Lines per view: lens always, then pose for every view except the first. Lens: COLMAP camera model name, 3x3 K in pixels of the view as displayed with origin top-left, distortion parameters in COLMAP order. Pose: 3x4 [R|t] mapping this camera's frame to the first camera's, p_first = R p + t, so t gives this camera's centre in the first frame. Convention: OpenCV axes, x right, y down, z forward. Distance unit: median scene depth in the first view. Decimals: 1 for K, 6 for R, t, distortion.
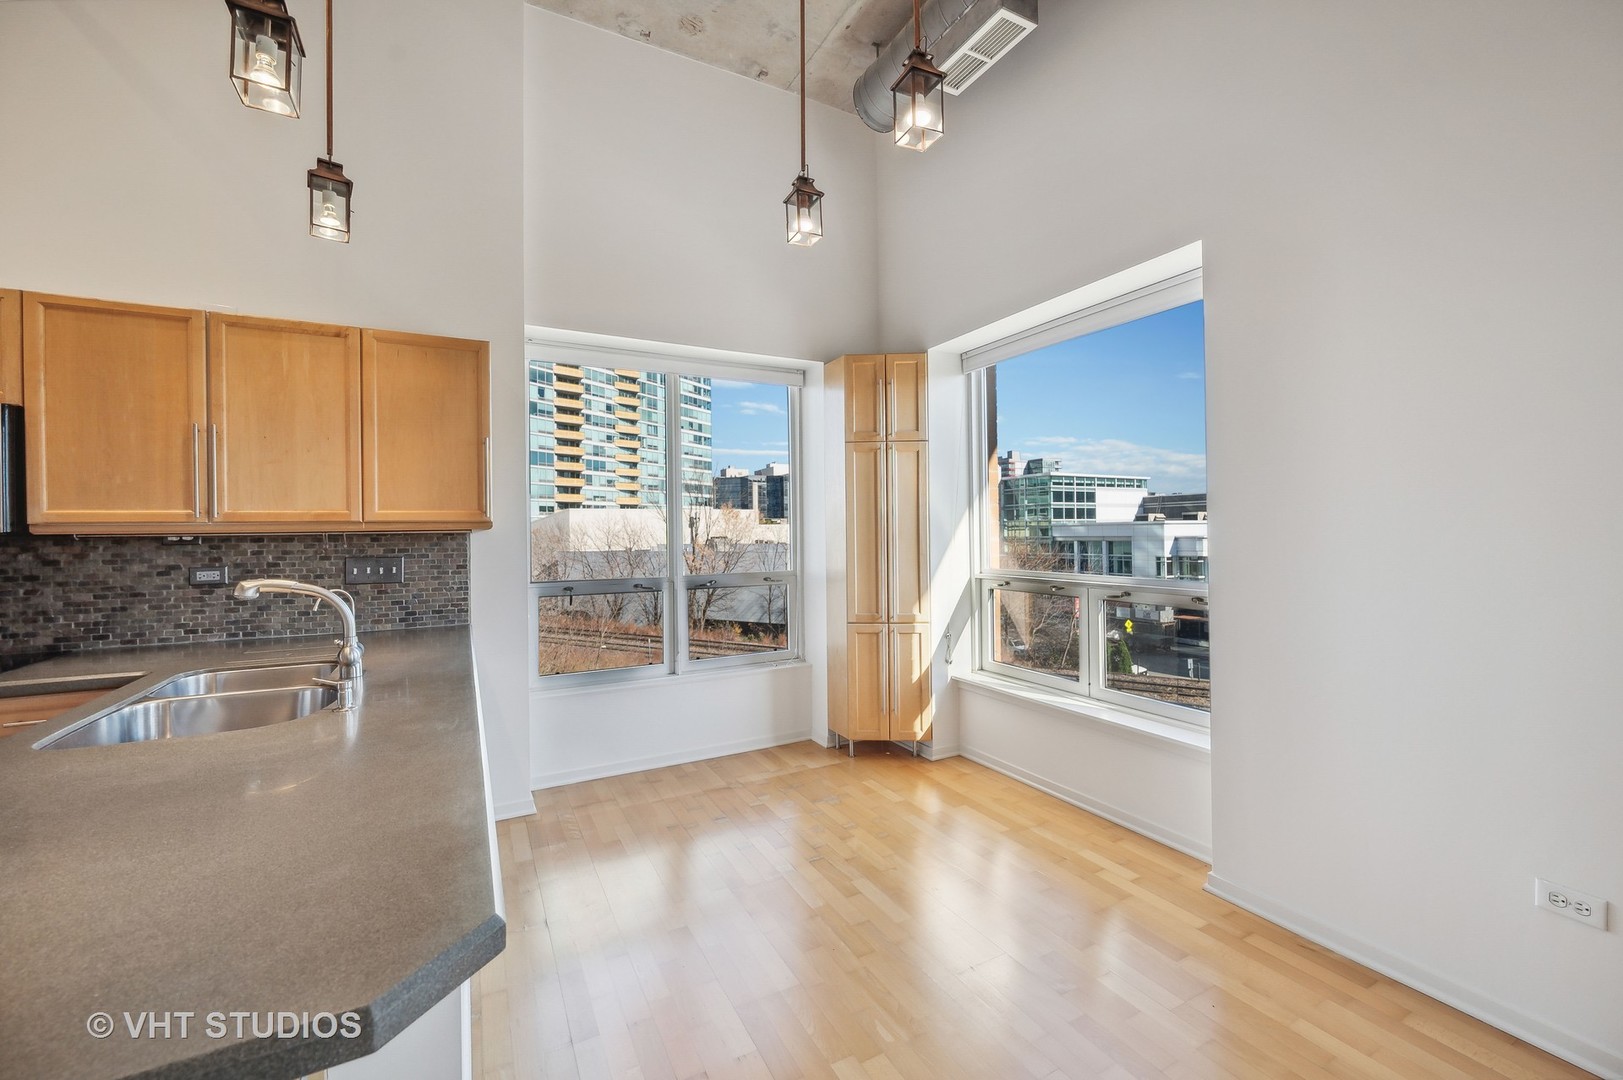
lens RADIAL K [[657.9, 0, 811.1], [0, 657.9, 531.4], [0, 0, 1]] dist [-0.000313, -0.000014]
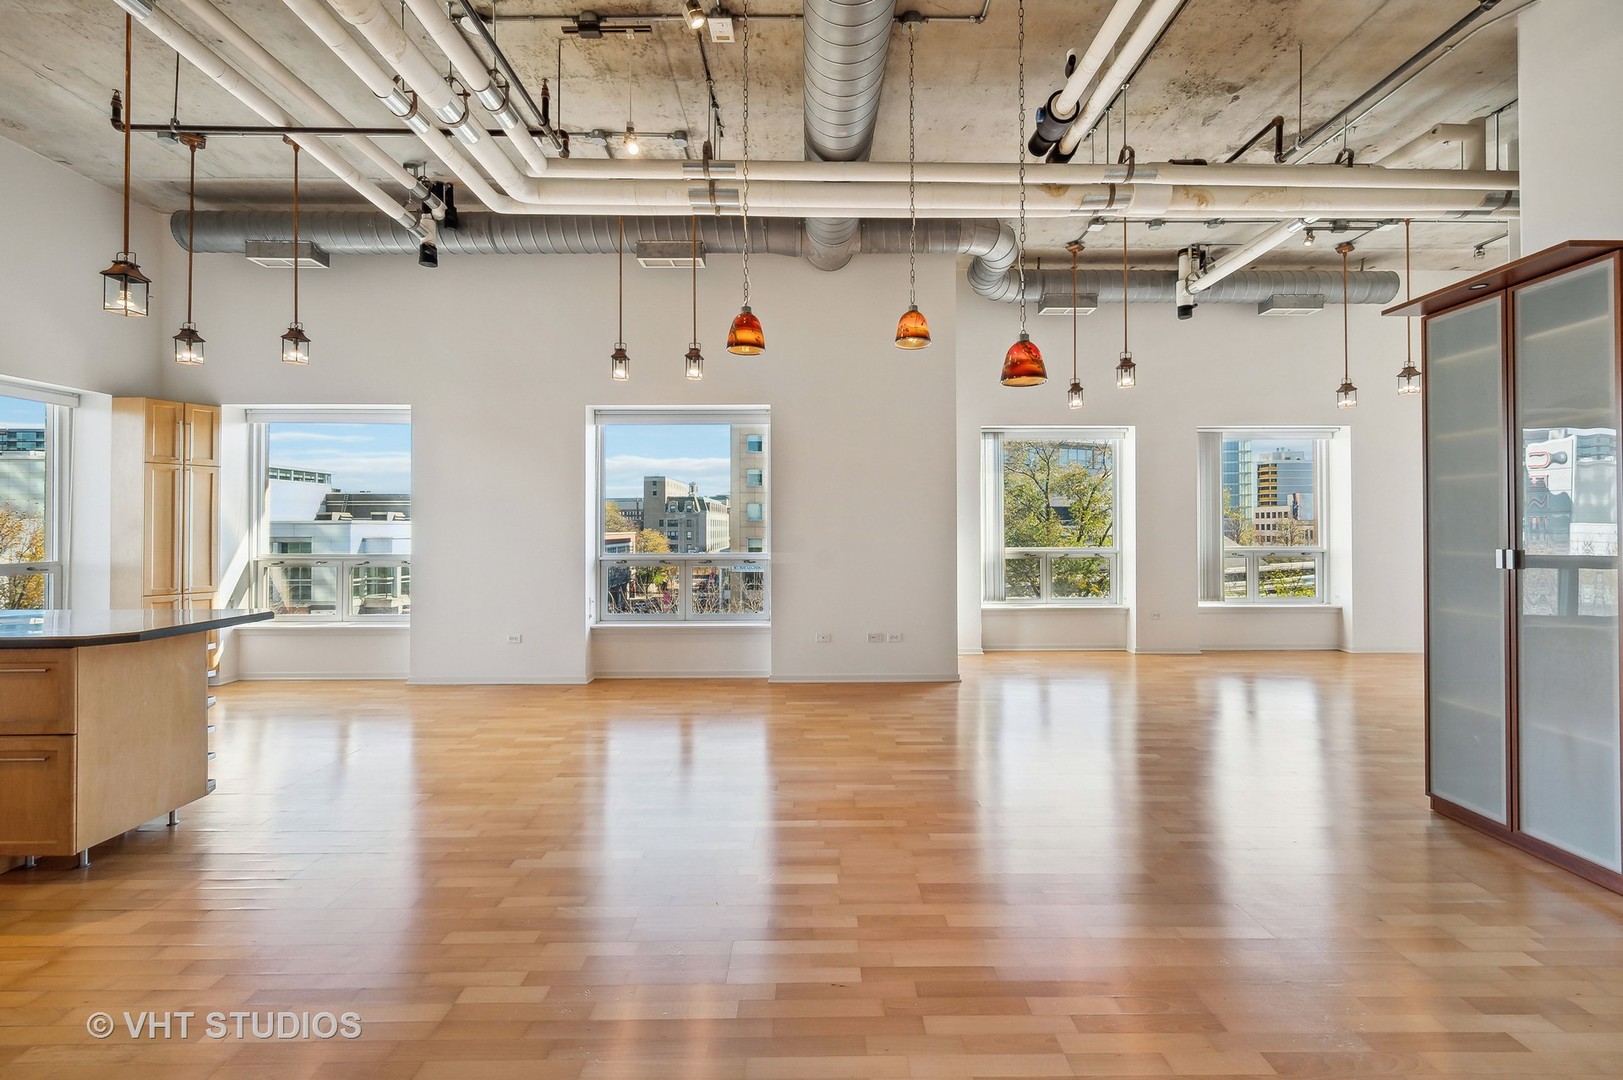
lens RADIAL K [[681.3, 0, 820.1], [0, 681.3, 512.4], [0, 0, 1]] dist [-0.000336, -0.000086]
pose [[0.454575, 0.031683, 0.890145, -0.830076], [-0.005806, 0.999451, -0.032609, 0.006903], [-0.890690, 0.009655, 0.454509, -1.290394]]
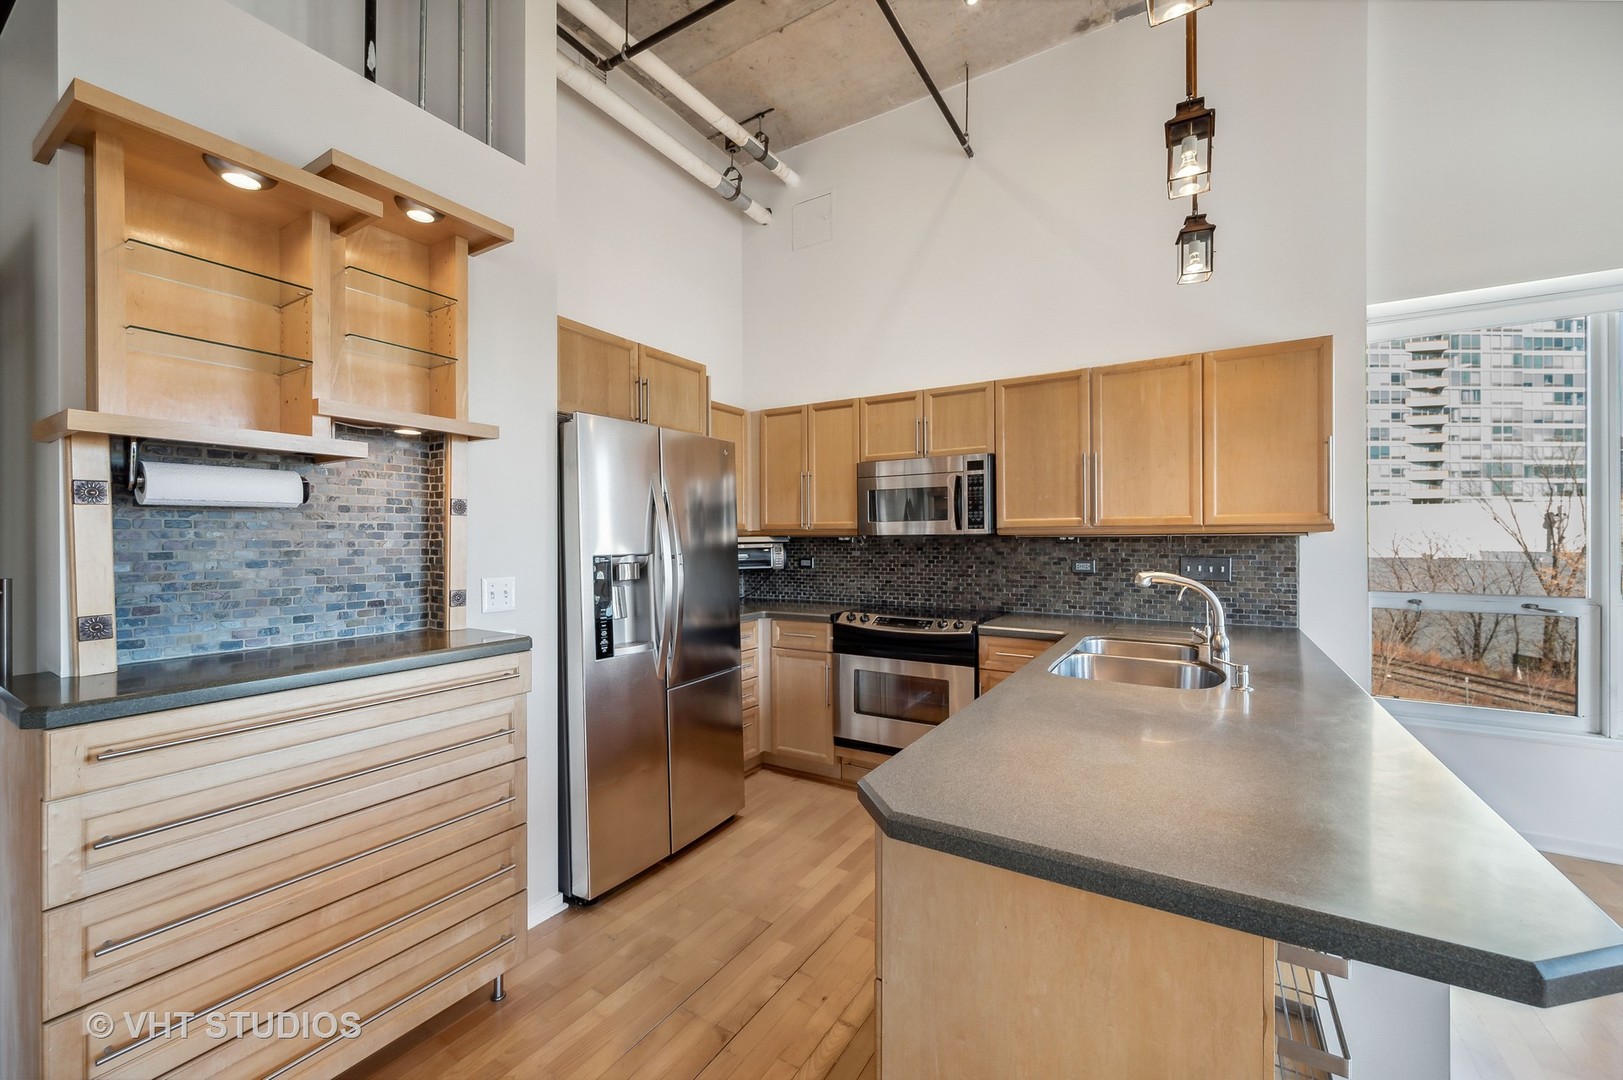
lens RADIAL K [[636.9, 0, 811.5], [0, 636.9, 540.0], [0, 0, 1]] dist [-0.000644, -0.000221]
pose [[0.508581, 0.012309, -0.860926, -0.074828], [-0.002533, 0.999915, 0.012799, -0.001374], [0.861011, -0.004328, 0.508569, -0.117304]]
